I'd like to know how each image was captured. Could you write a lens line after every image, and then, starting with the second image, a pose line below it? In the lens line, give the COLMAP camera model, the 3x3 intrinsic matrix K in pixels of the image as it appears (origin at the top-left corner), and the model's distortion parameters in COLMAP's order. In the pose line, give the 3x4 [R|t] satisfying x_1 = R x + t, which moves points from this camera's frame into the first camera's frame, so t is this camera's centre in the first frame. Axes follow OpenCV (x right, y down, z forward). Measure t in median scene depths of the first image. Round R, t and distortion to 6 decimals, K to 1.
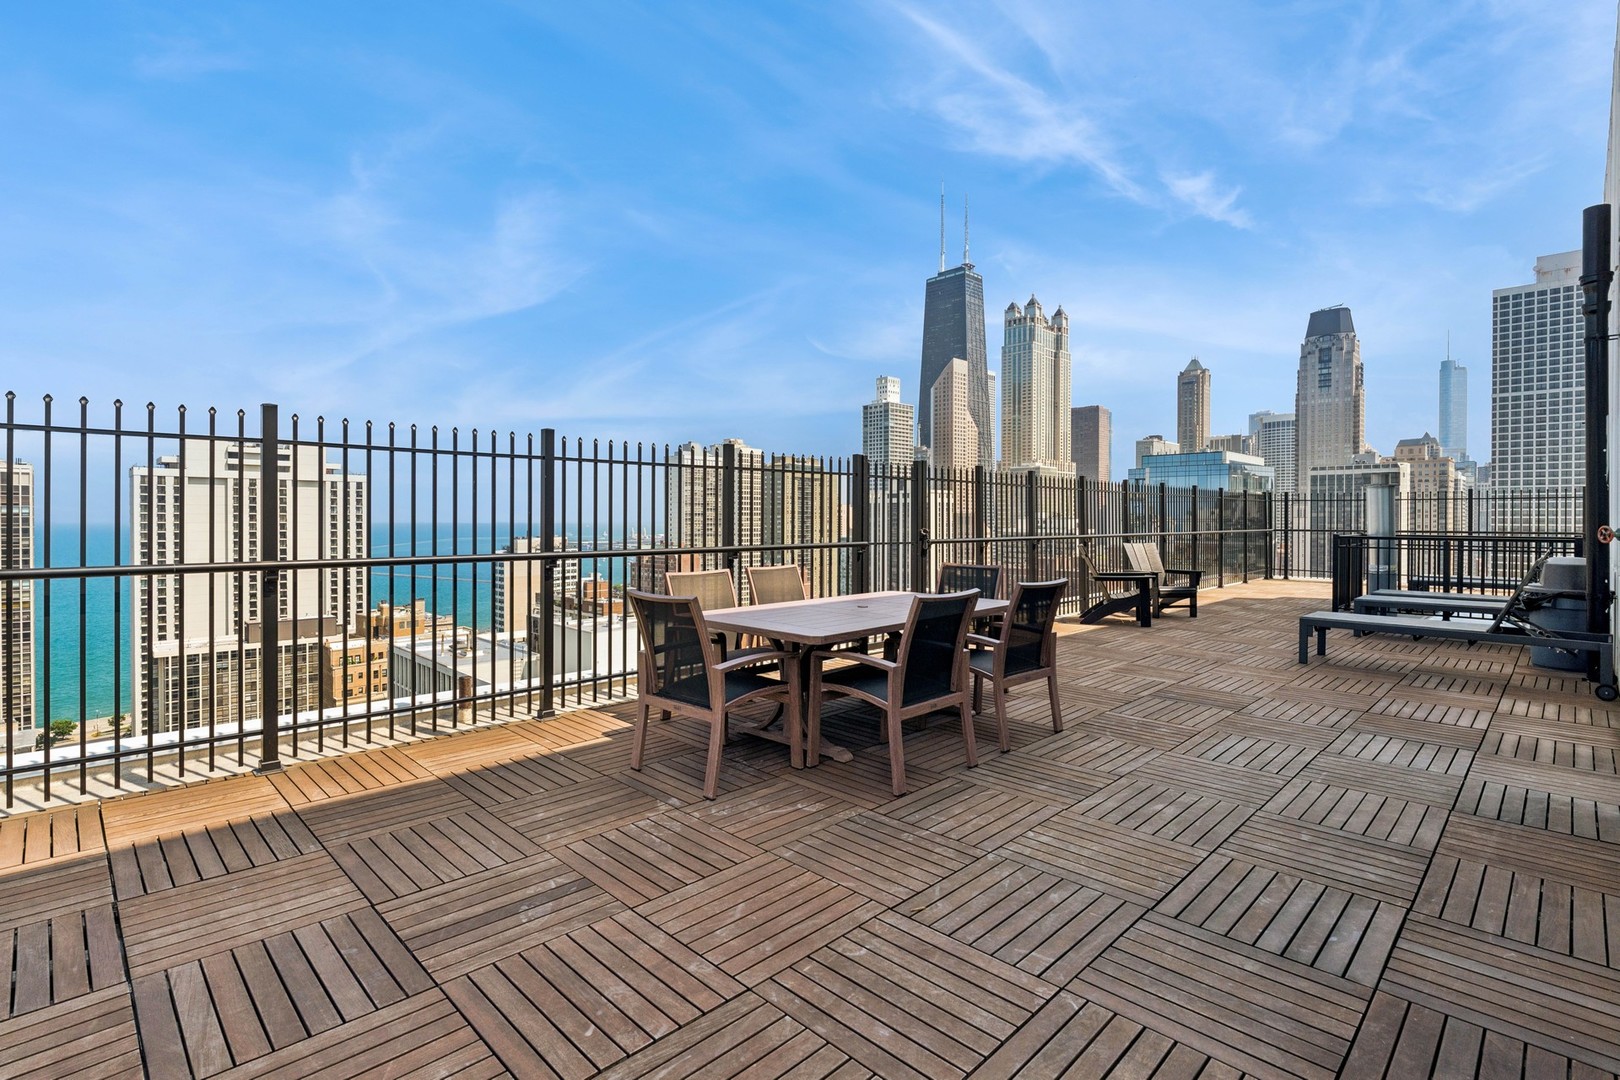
lens RADIAL K [[775.7, 0, 802.8], [0, 775.7, 529.0], [0, 0, 1]] dist [0.000177, 0.000012]
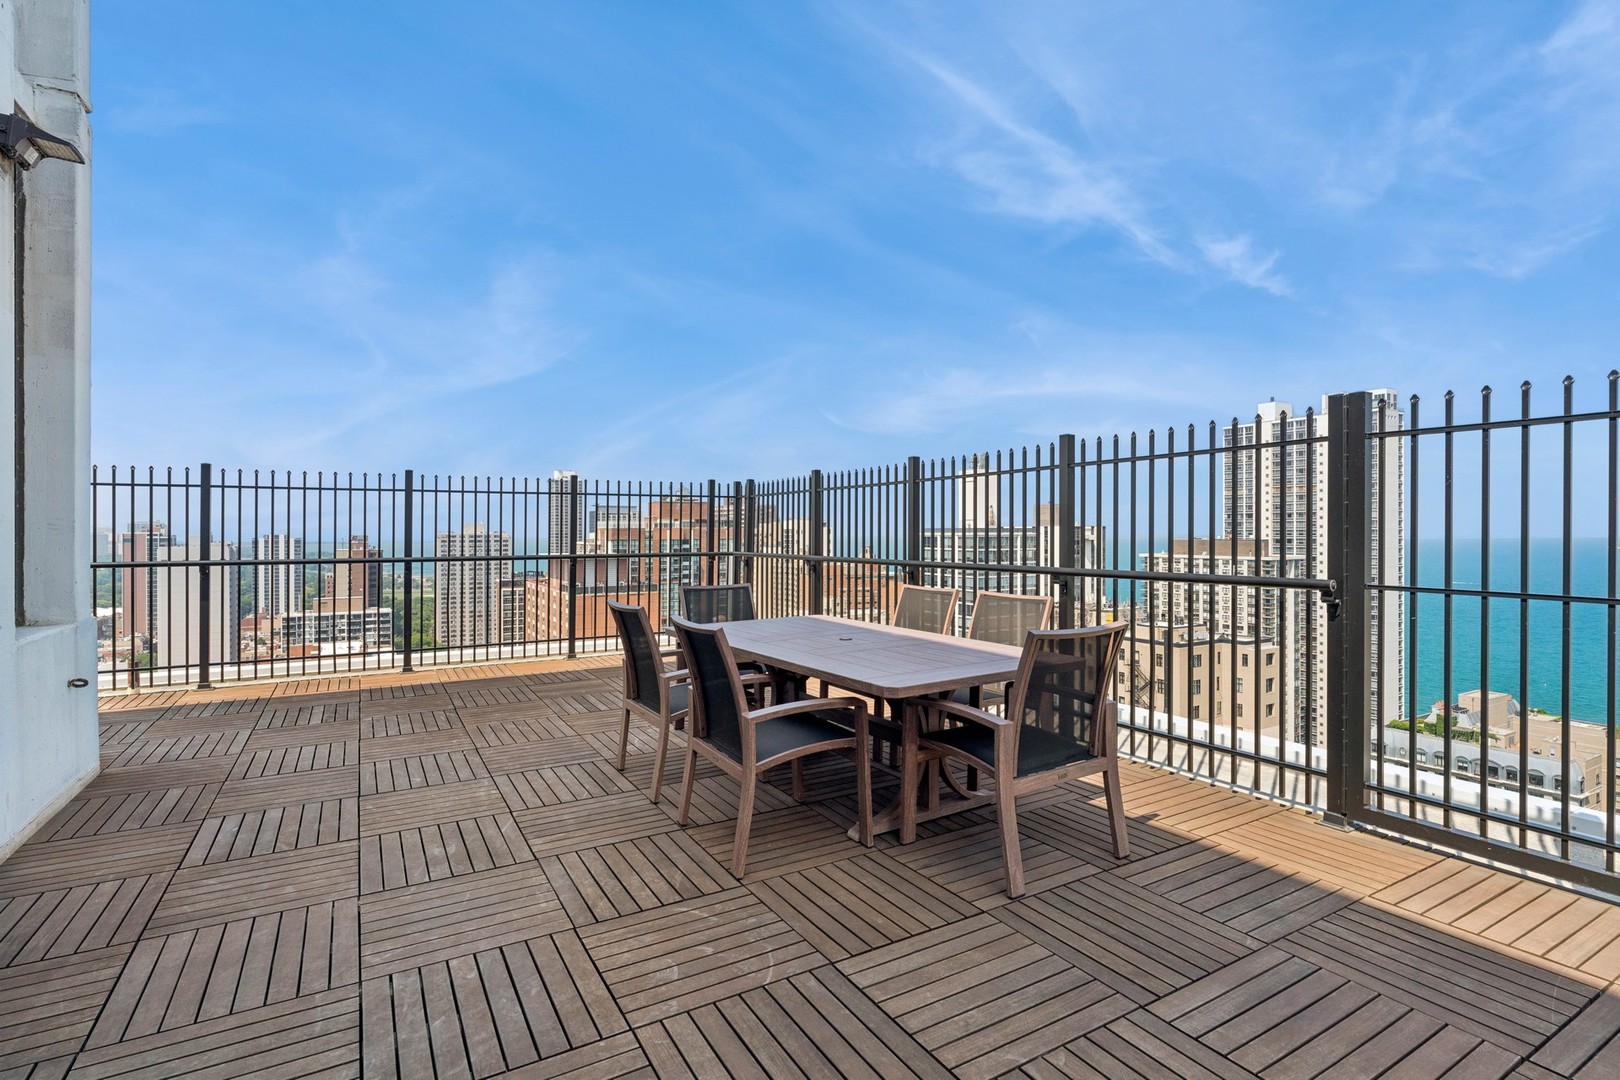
lens RADIAL K [[775.7, 0, 806.2], [0, 775.7, 534.4], [0, 0, 1]] dist [0.000177, 0.000012]
pose [[-0.258986, 0.002201, -0.965879, 1.293678], [-0.009433, 0.999944, 0.004808, -0.020785], [0.965835, 0.010356, -0.258951, 1.719355]]
